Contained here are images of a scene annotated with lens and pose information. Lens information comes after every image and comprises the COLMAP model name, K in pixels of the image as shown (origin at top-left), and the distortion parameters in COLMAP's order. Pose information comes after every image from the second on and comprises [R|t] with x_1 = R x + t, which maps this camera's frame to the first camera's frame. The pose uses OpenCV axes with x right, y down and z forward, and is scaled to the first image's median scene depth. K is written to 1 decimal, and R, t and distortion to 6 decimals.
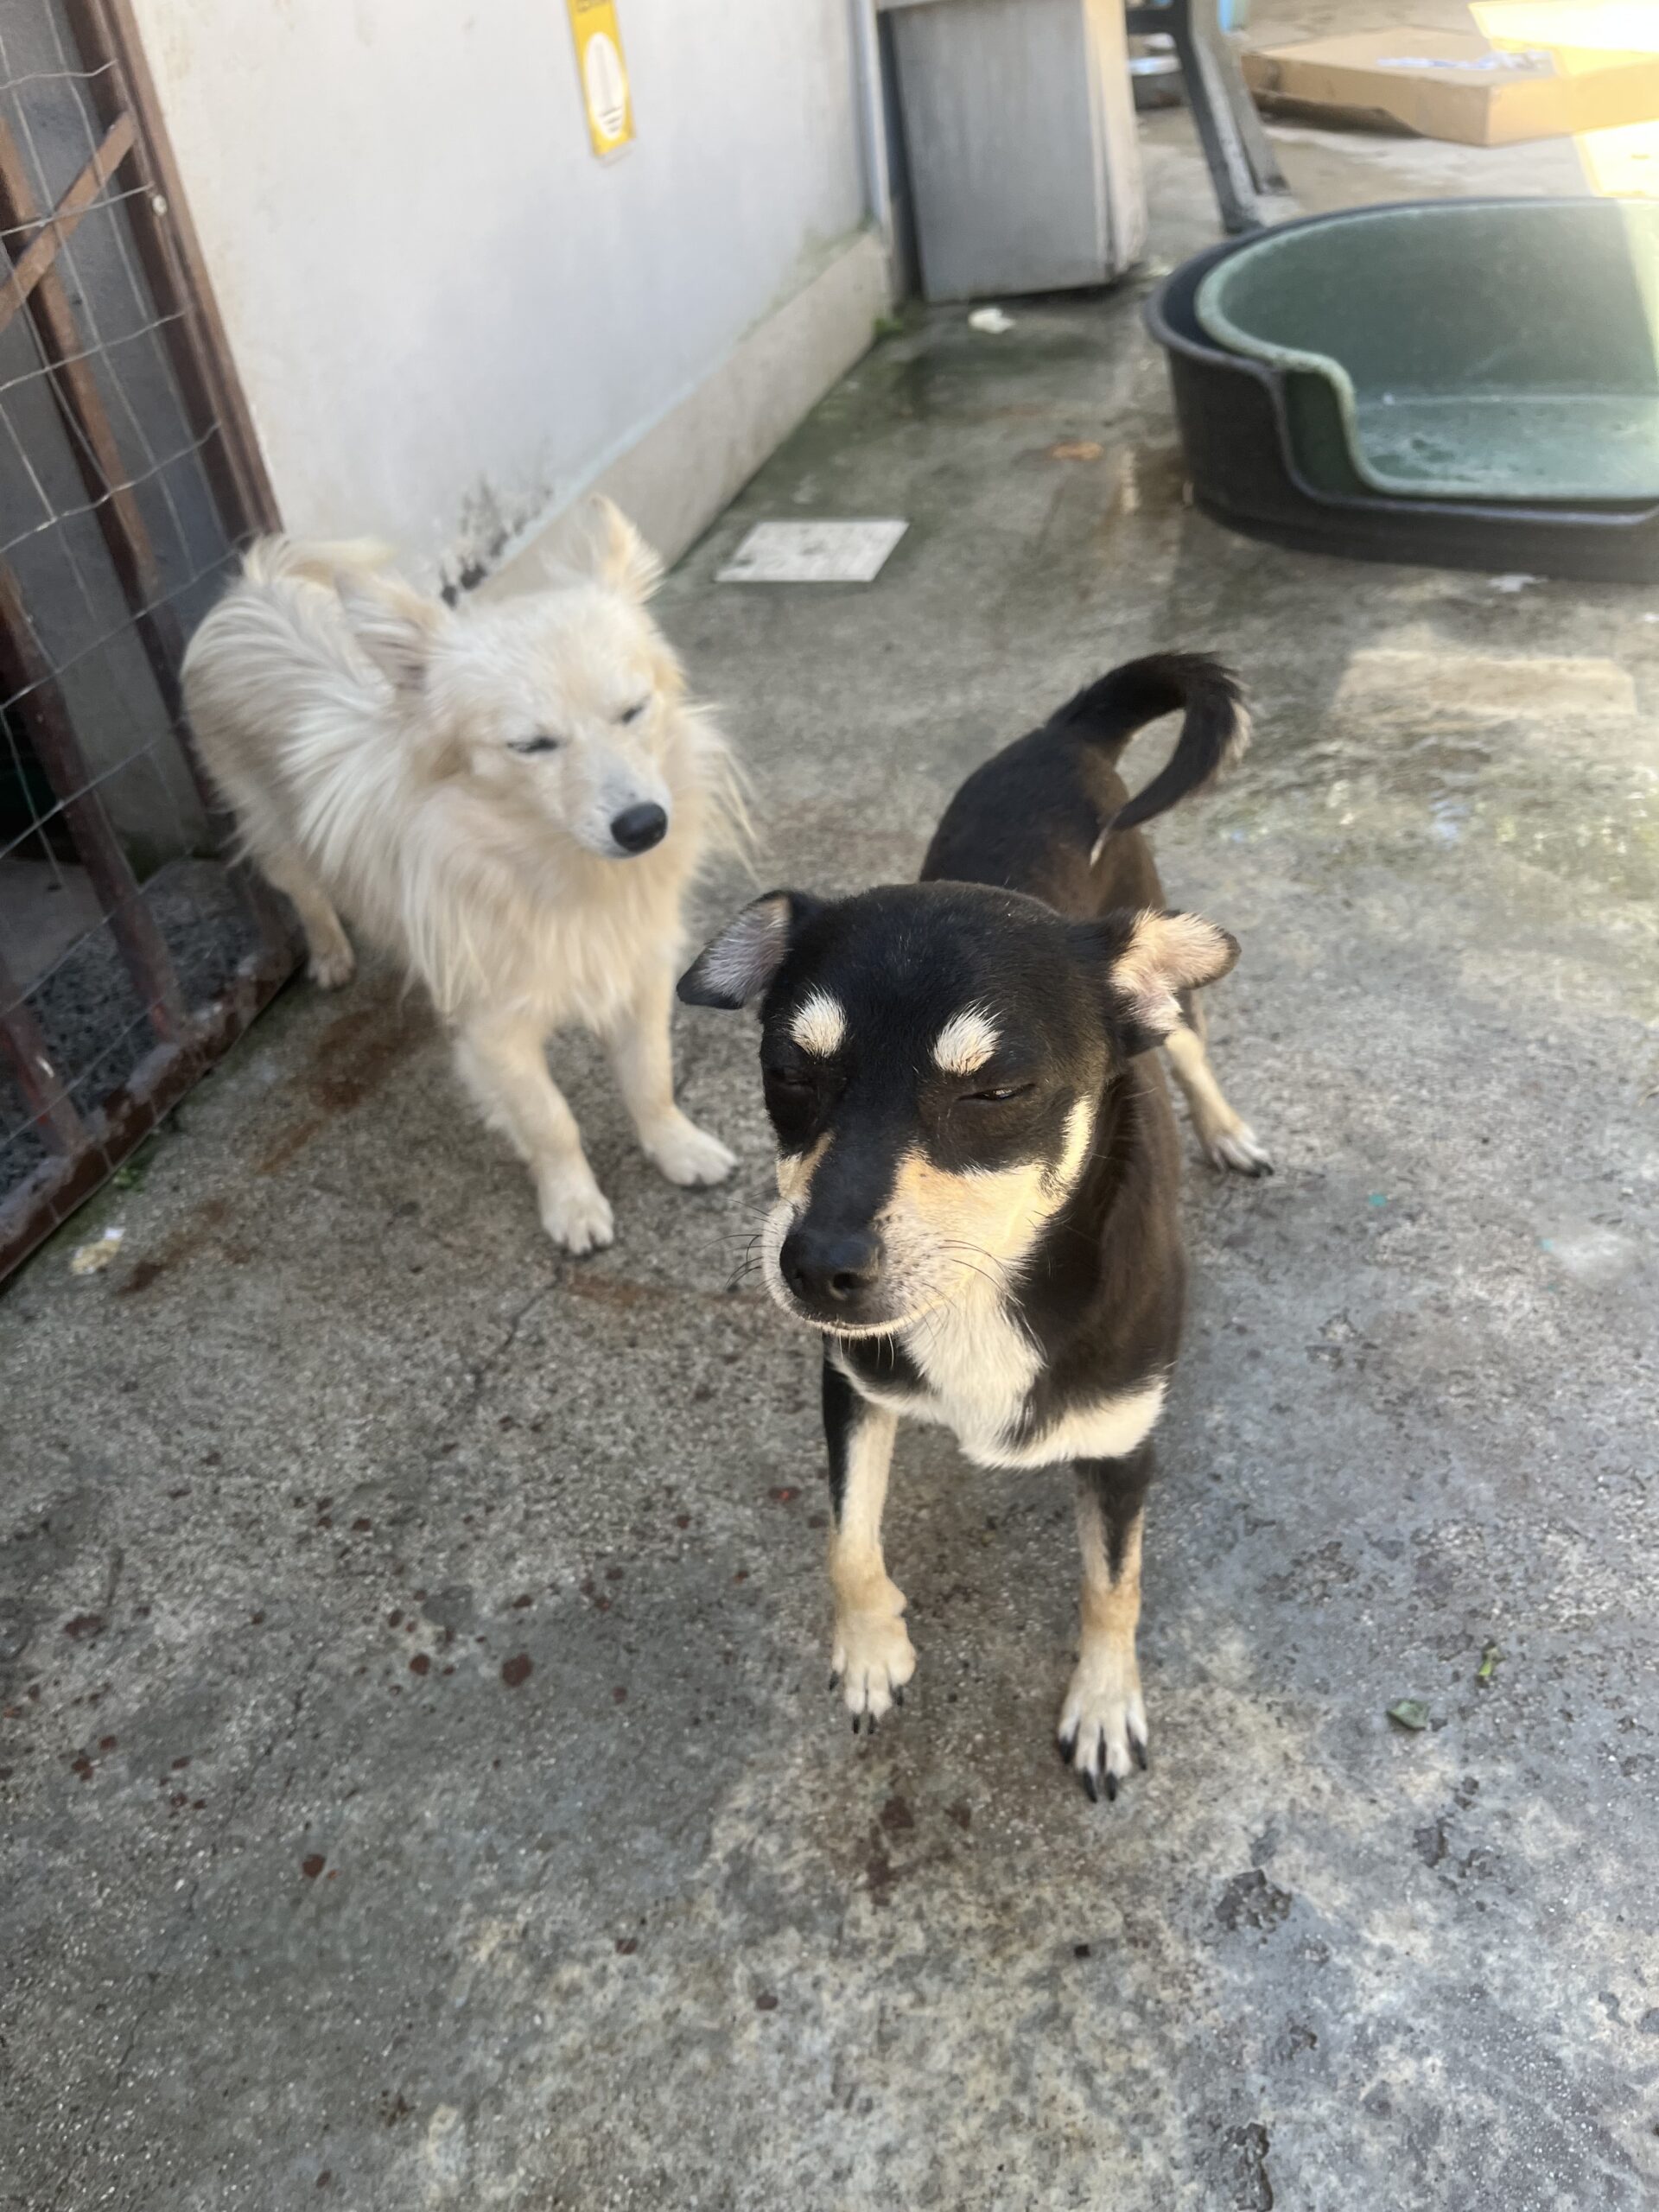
lens RADIAL K [[1705.9, 0, 832.2], [0, 1705.9, 1100.4], [0, 0, 1]] dist [0.050114, -0.069854]
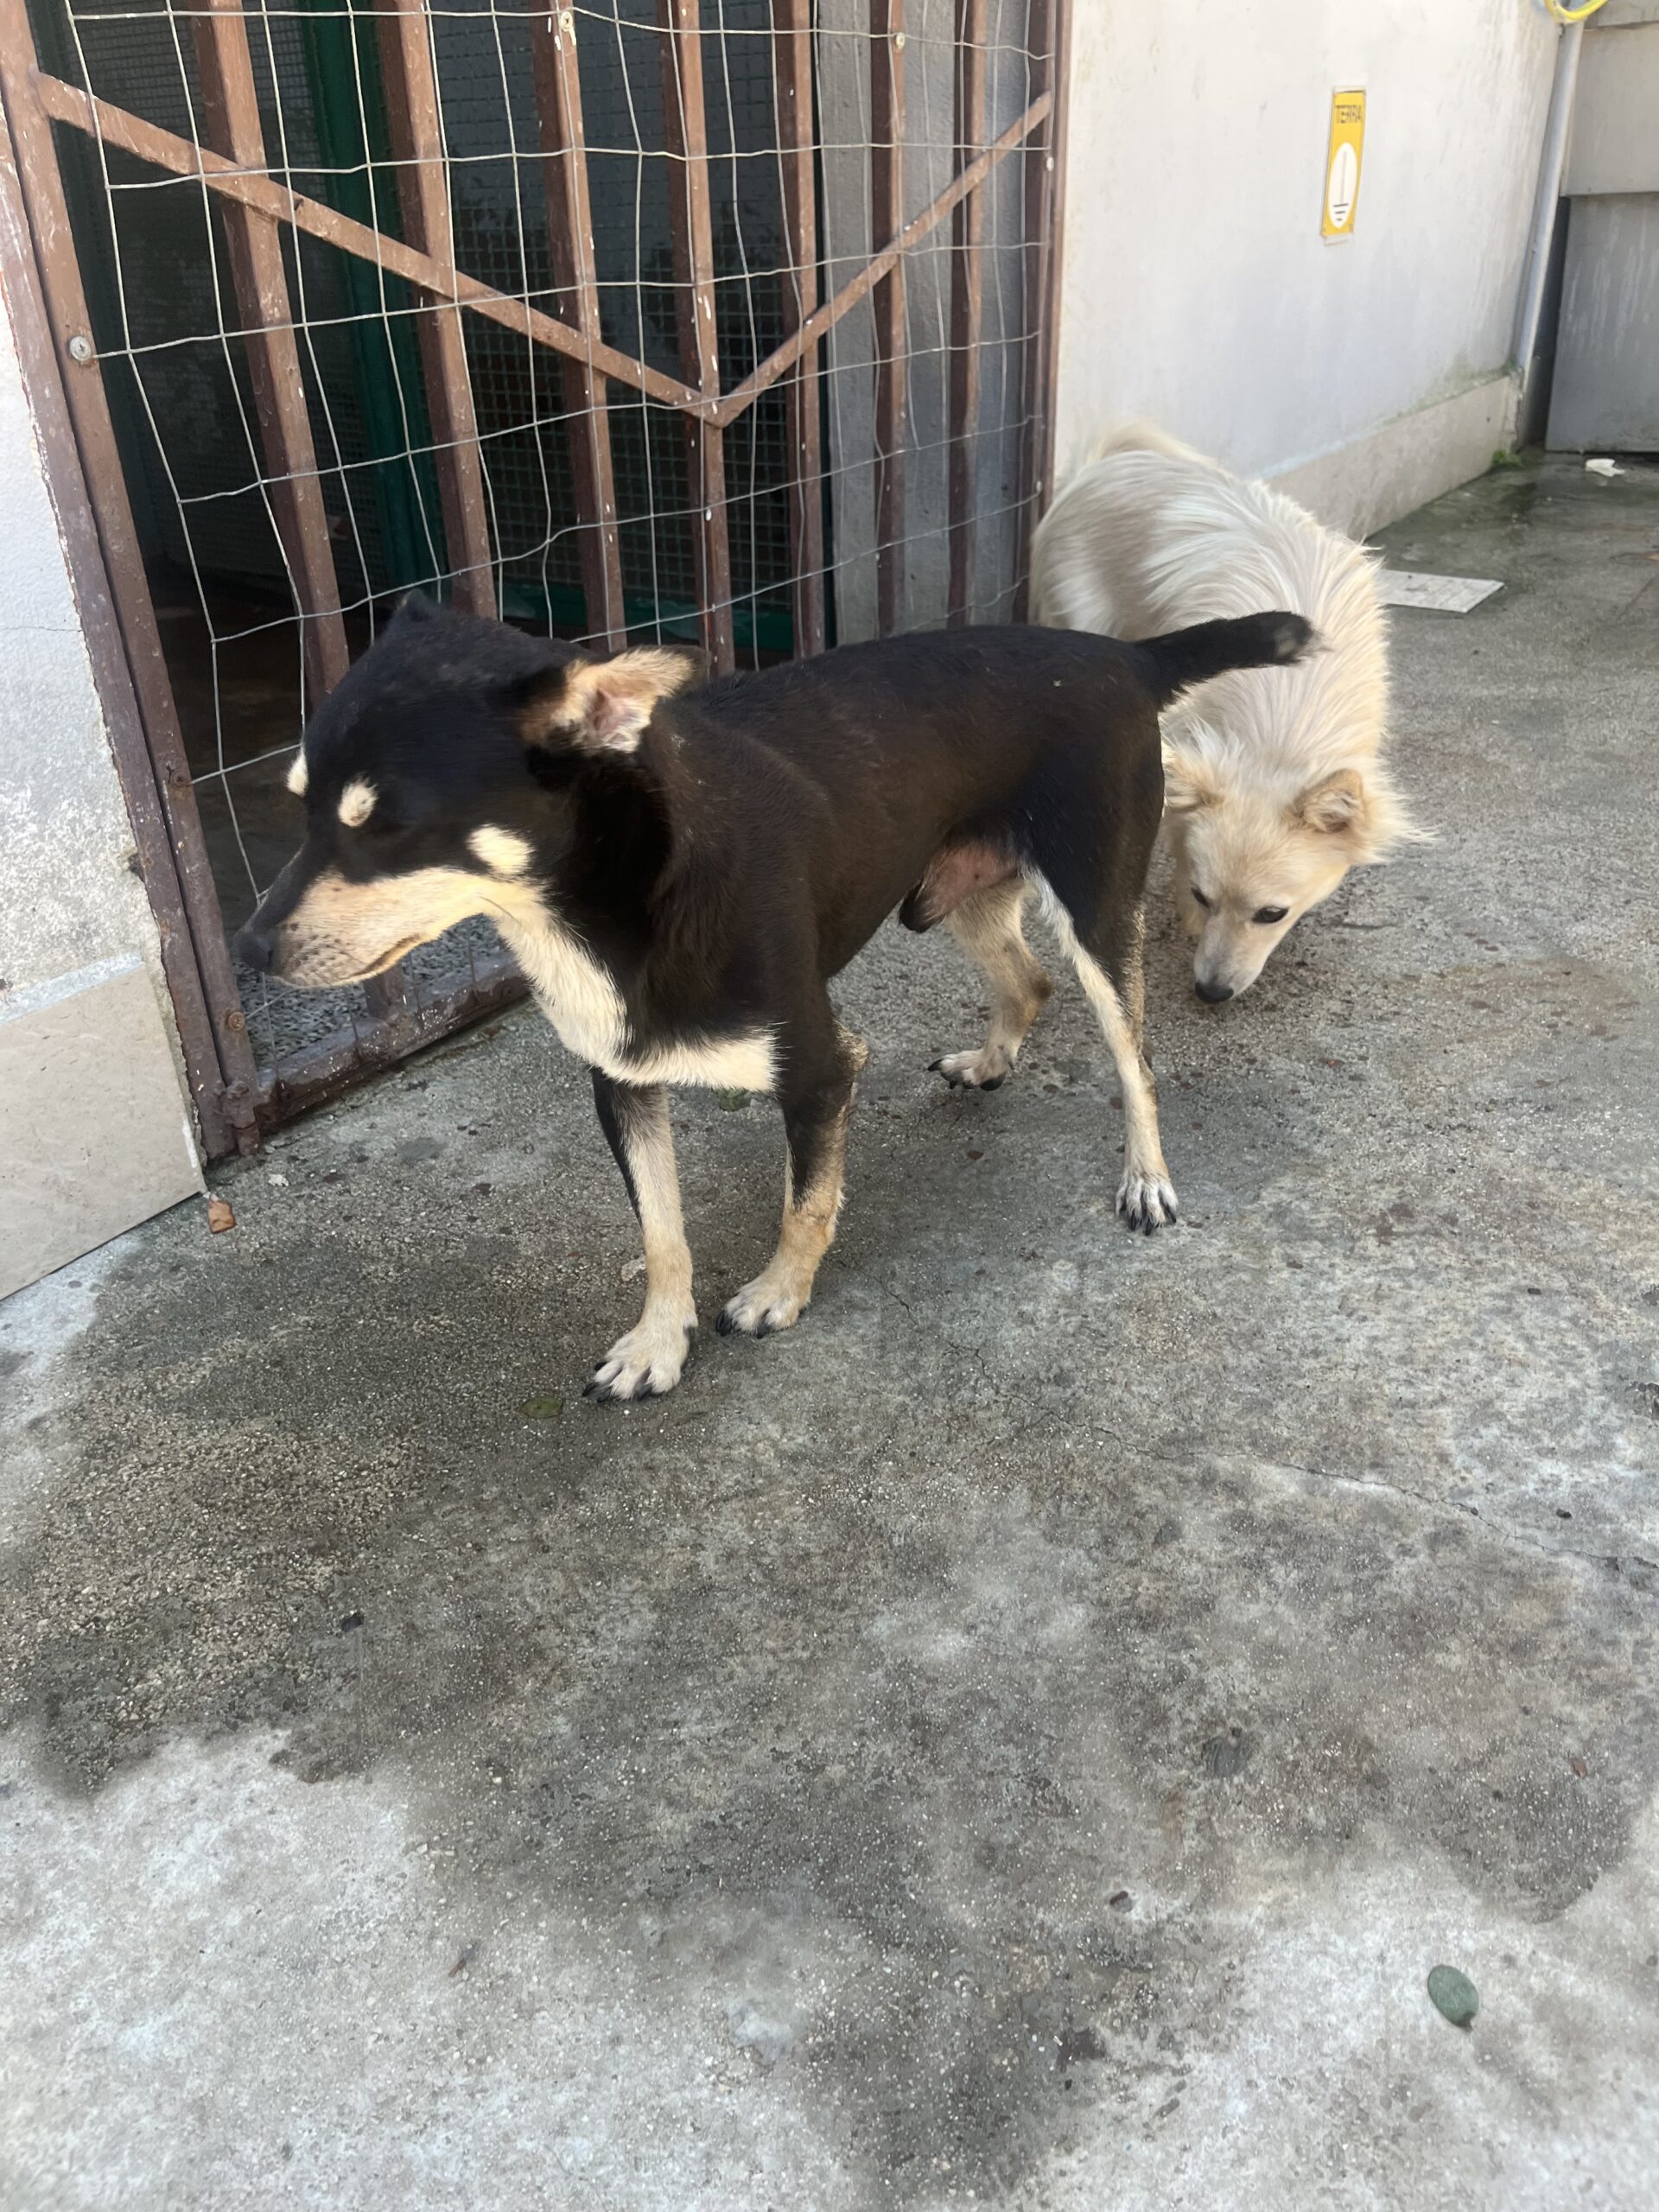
lens RADIAL K [[1705.9, 0, 832.2], [0, 1705.9, 1100.4], [0, 0, 1]] dist [0.050114, -0.069854]
pose [[0.944980, 0.232661, -0.229961, -0.072621], [-0.256821, 0.963059, -0.080991, 0.416171], [0.202623, 0.135594, 0.969824, -0.323223]]
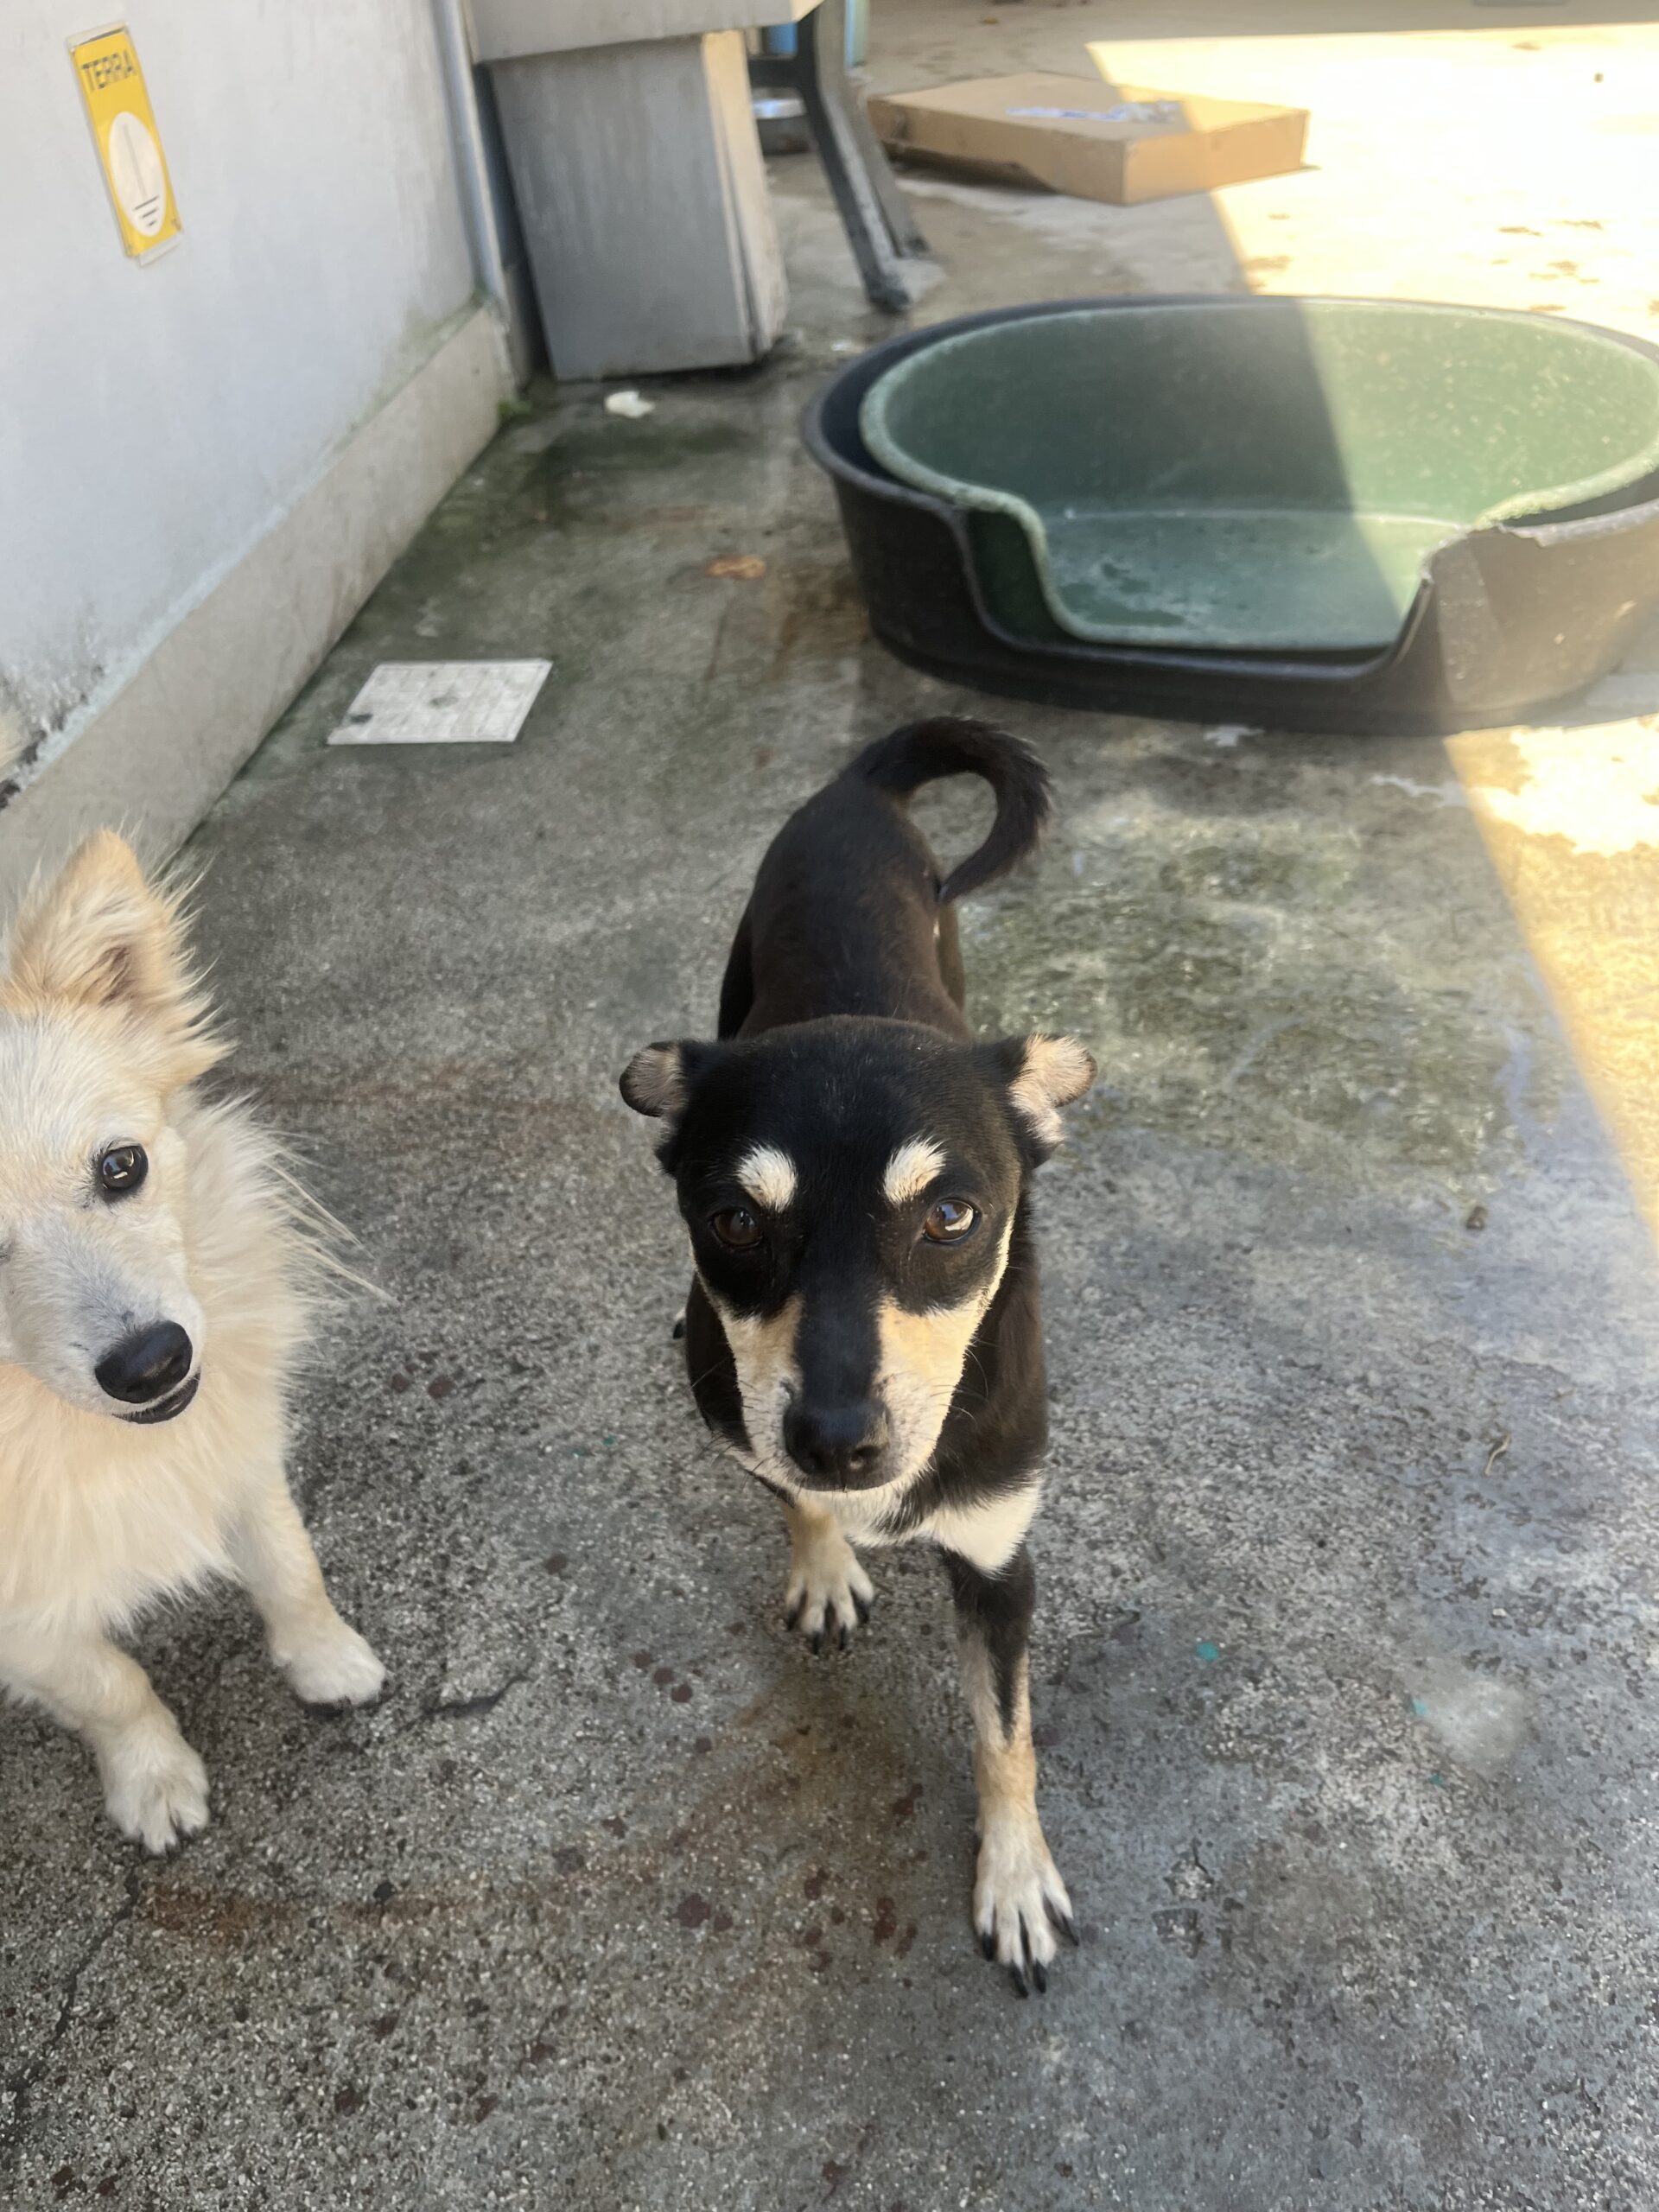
lens RADIAL K [[1720.4, 0, 835.4], [0, 1720.4, 1085.1], [0, 0, 1]] dist [0.064229, -0.107850]
pose [[0.981275, -0.077858, 0.176175, 0.027802], [0.080327, 0.996745, -0.006913, -0.215909], [-0.175063, 0.020935, 0.984335, 0.238329]]
